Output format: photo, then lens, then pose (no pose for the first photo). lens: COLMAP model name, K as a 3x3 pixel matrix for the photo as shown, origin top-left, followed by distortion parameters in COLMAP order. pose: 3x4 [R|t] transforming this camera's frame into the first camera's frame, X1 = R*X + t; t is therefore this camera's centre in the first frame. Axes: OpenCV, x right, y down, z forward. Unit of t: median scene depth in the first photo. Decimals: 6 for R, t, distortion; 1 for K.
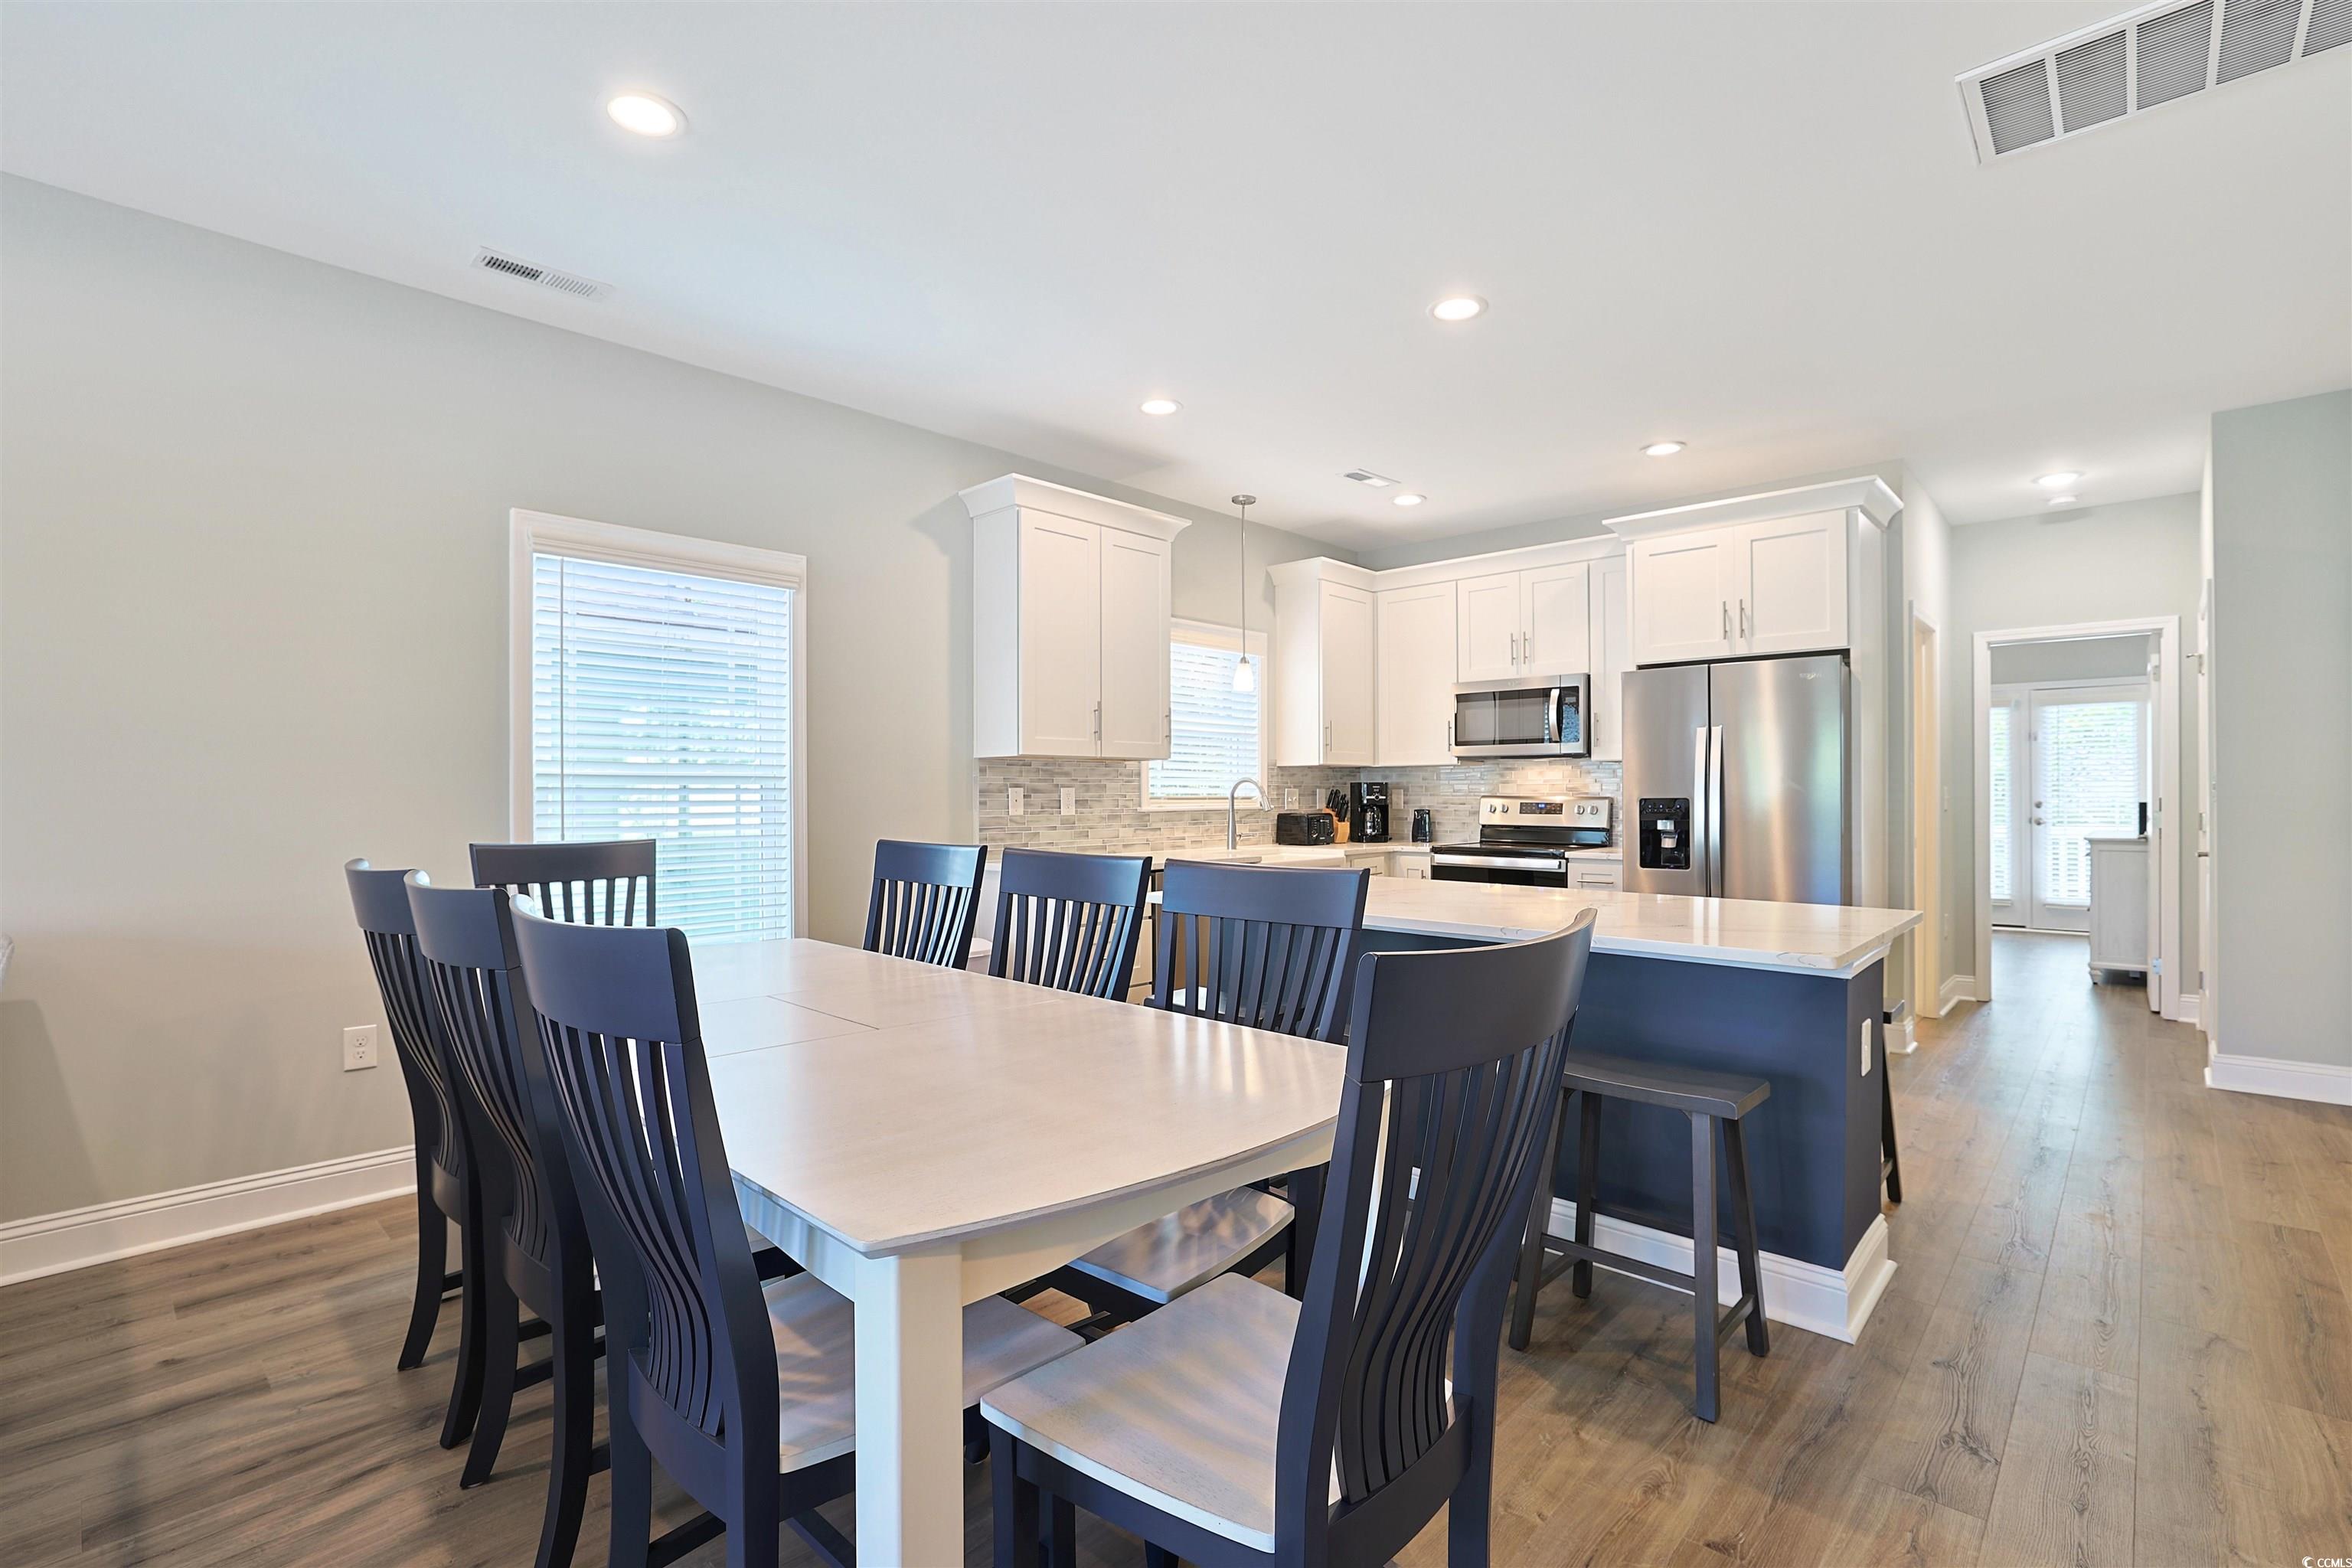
lens RADIAL K [[1051.0, 0, 1198.2], [0, 1051.0, 793.4], [0, 0, 1]] dist [0.000387, 0.000039]
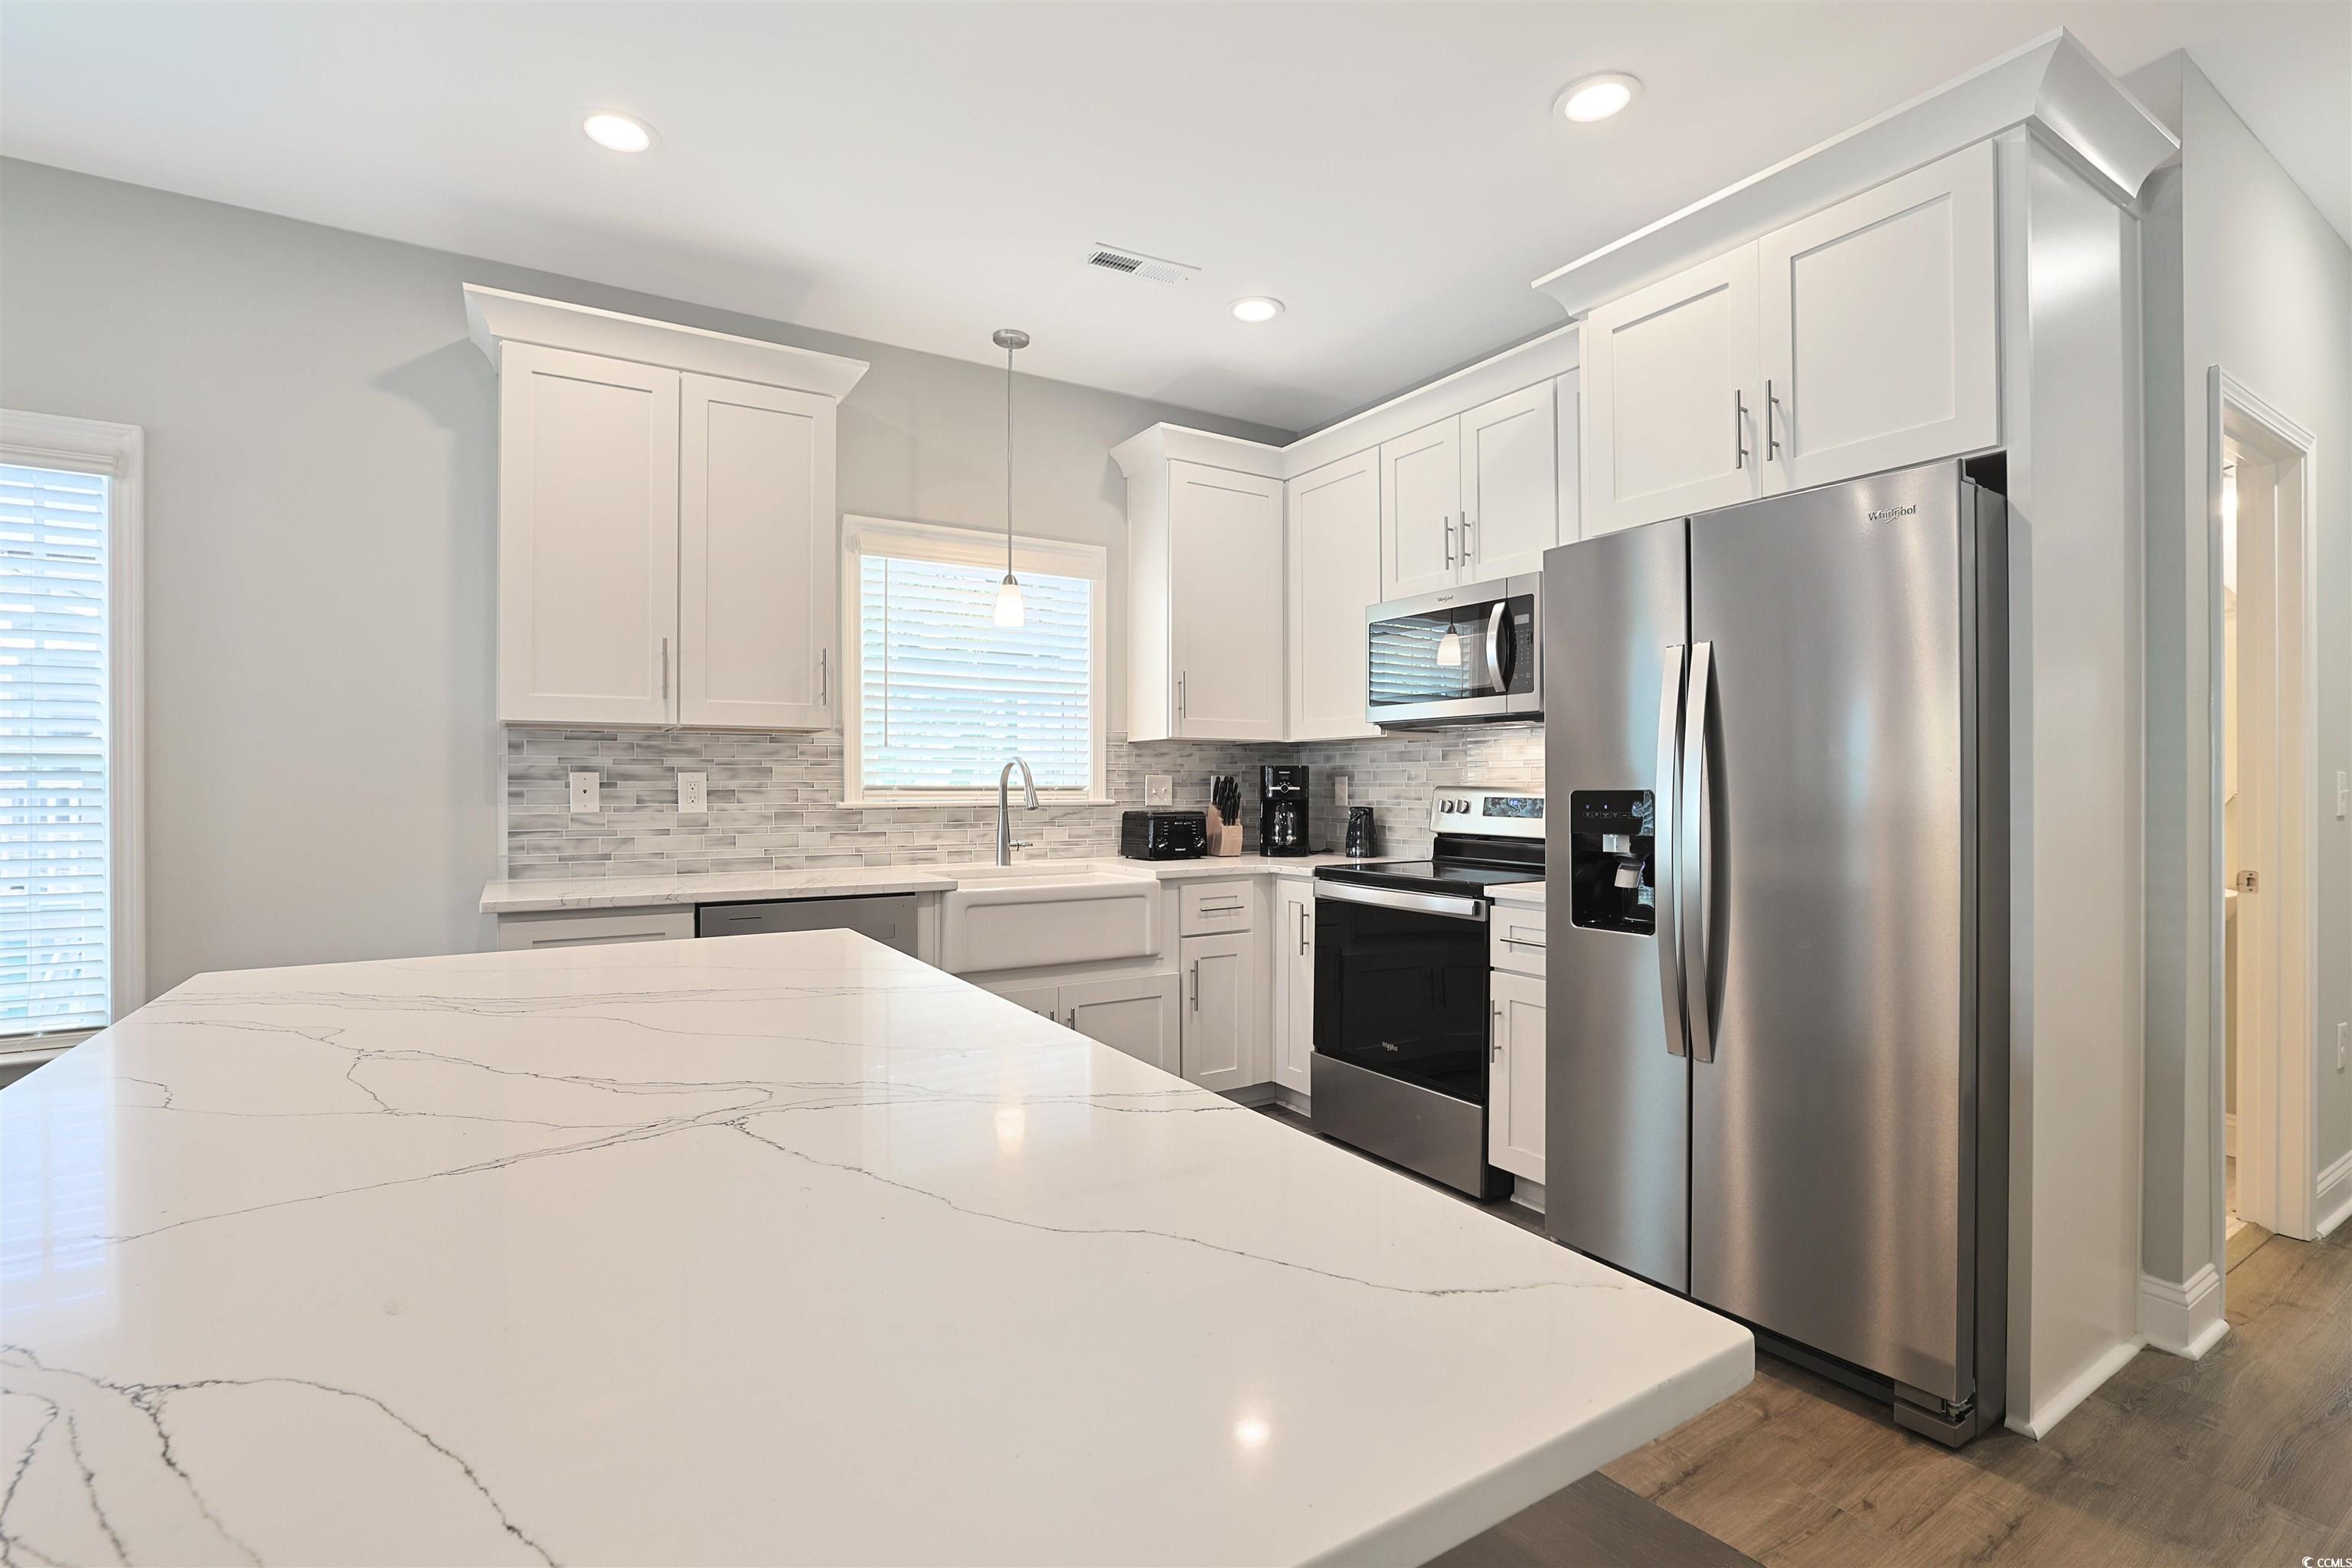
lens RADIAL K [[1058.6, 0, 1177.4], [0, 1058.6, 778.7], [0, 0, 1]] dist [-0.004155, -0.000400]
pose [[0.962290, 0.000617, -0.272025, 0.325691], [-0.001903, 0.999988, -0.004465, 0.001010], [0.272019, 0.004814, 0.962280, 0.385691]]
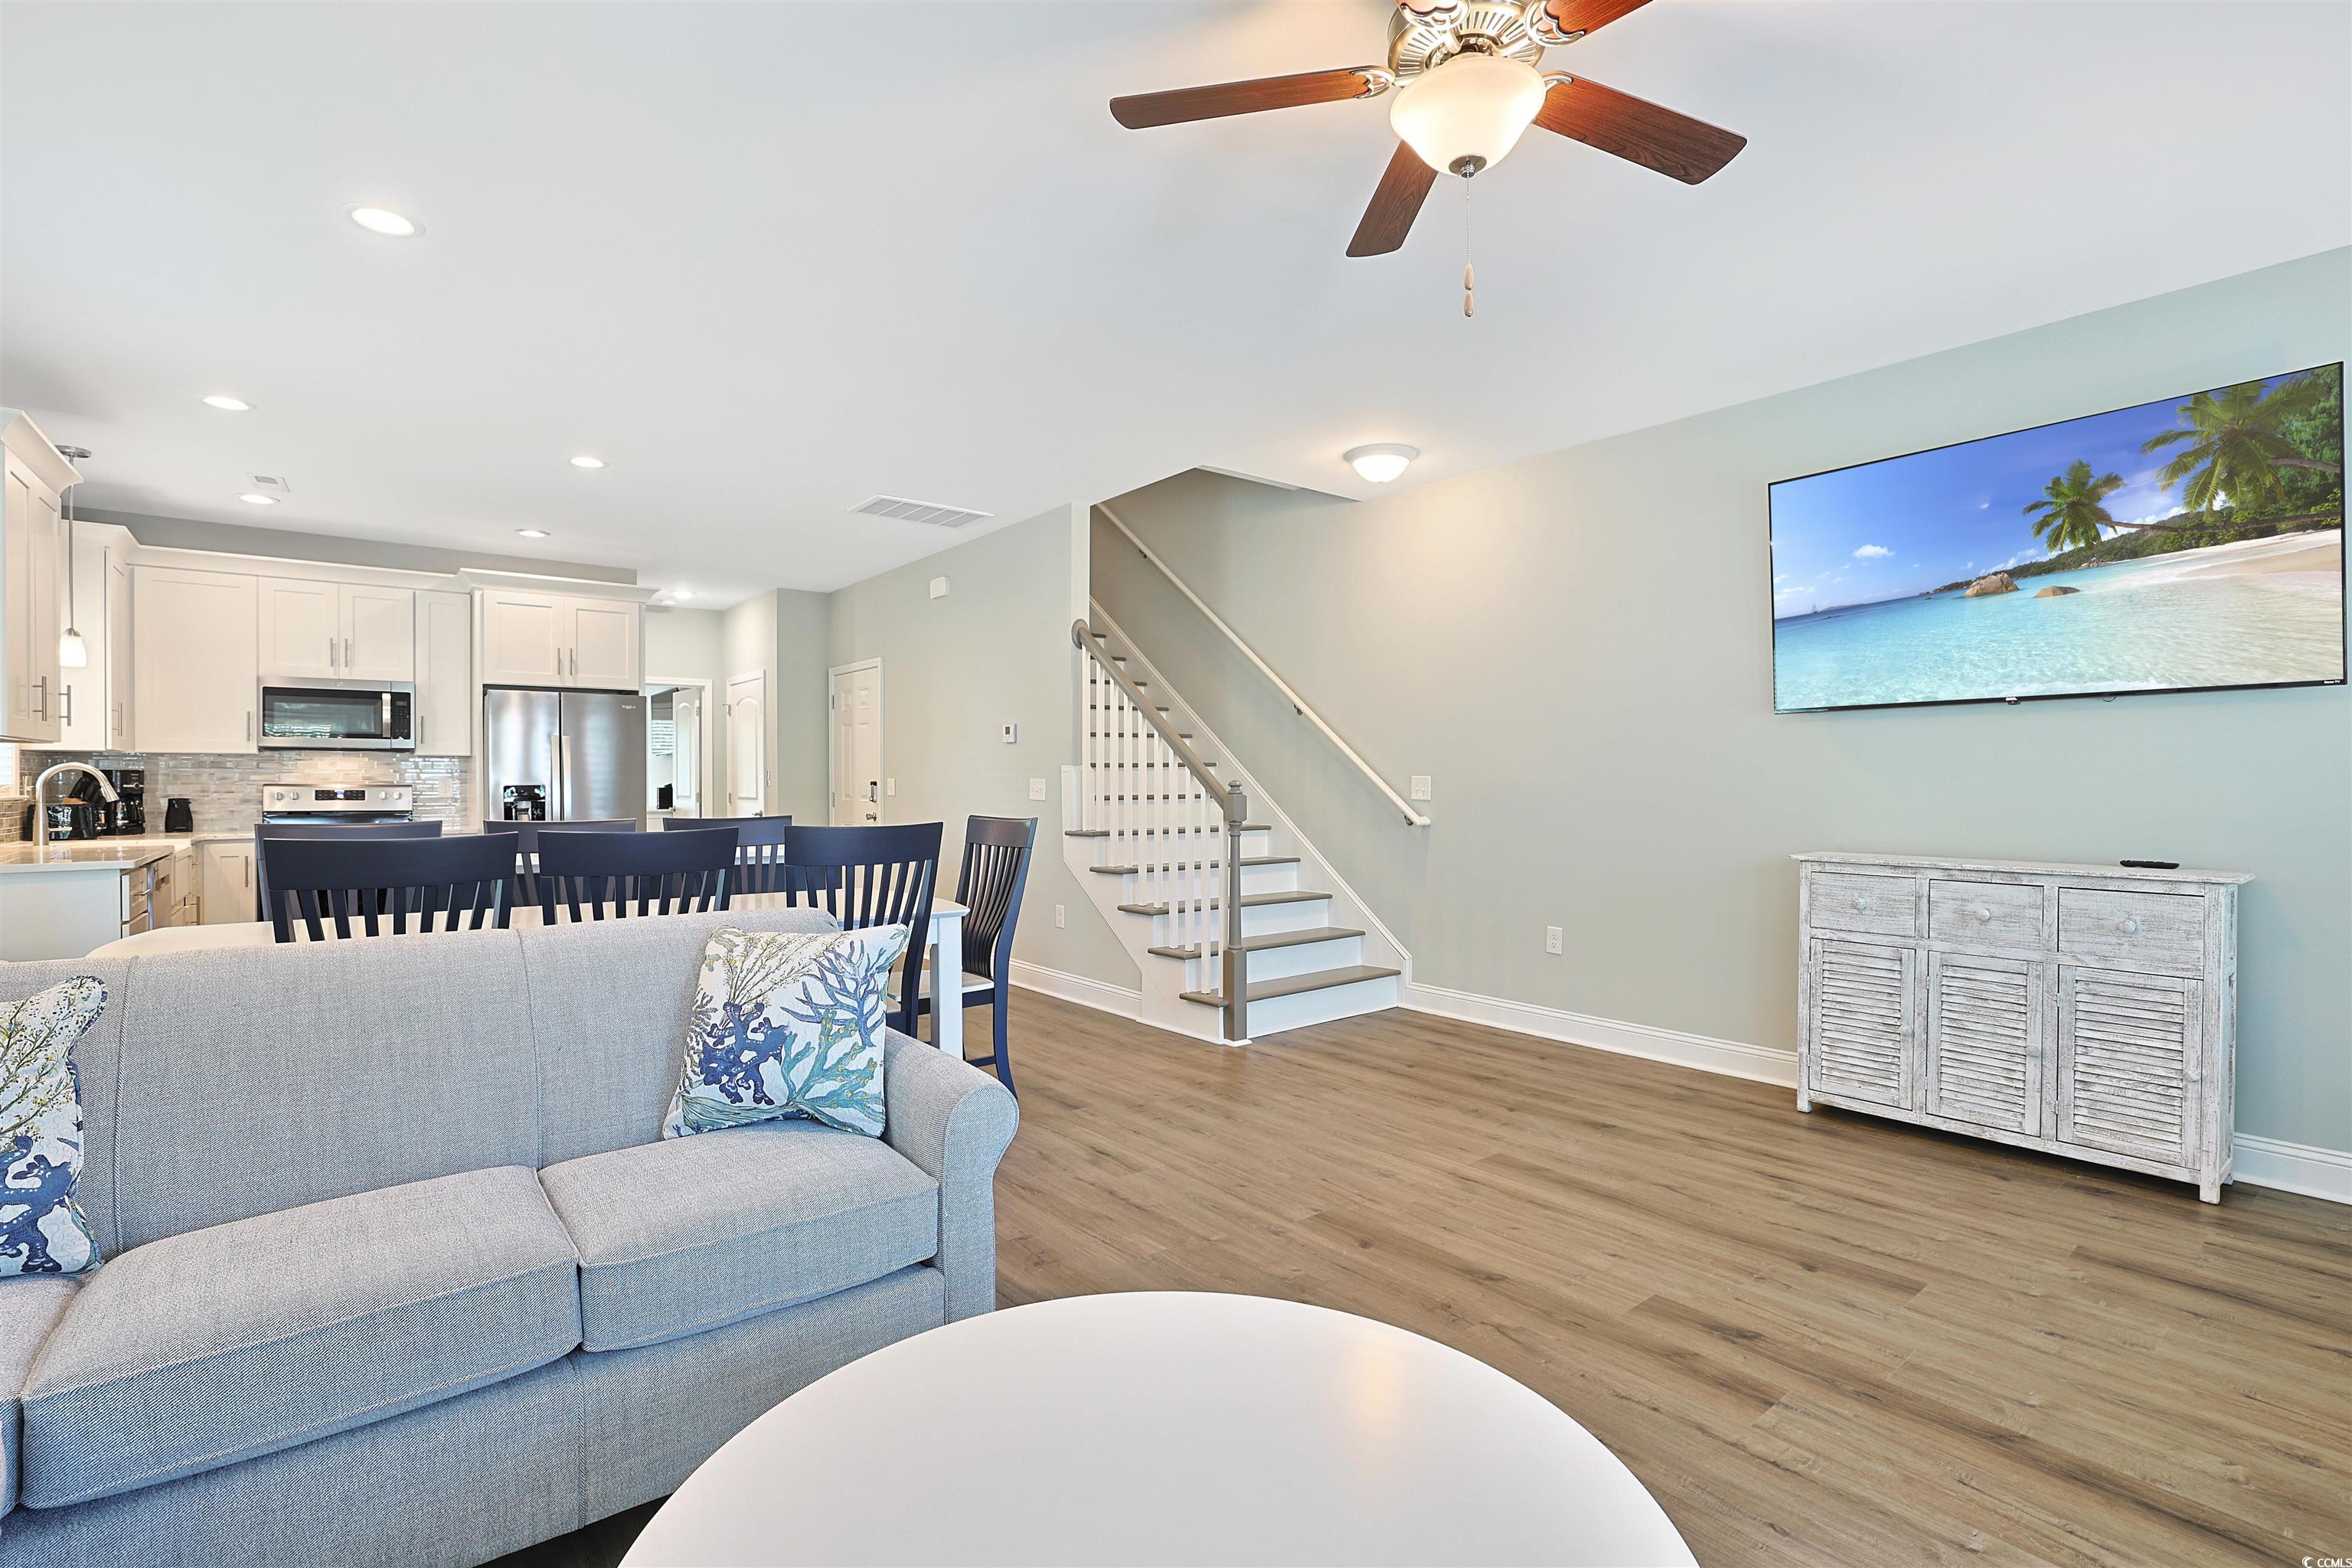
lens RADIAL K [[1058.6, 0, 1177.4], [0, 1058.6, 778.7], [0, 0, 1]] dist [-0.004155, -0.000400]
pose [[0.196508, 0.004968, 0.980490, -0.635434], [-0.000350, 0.999987, -0.004997, 0.002138], [-0.980502, 0.000638, 0.196507, -0.093775]]
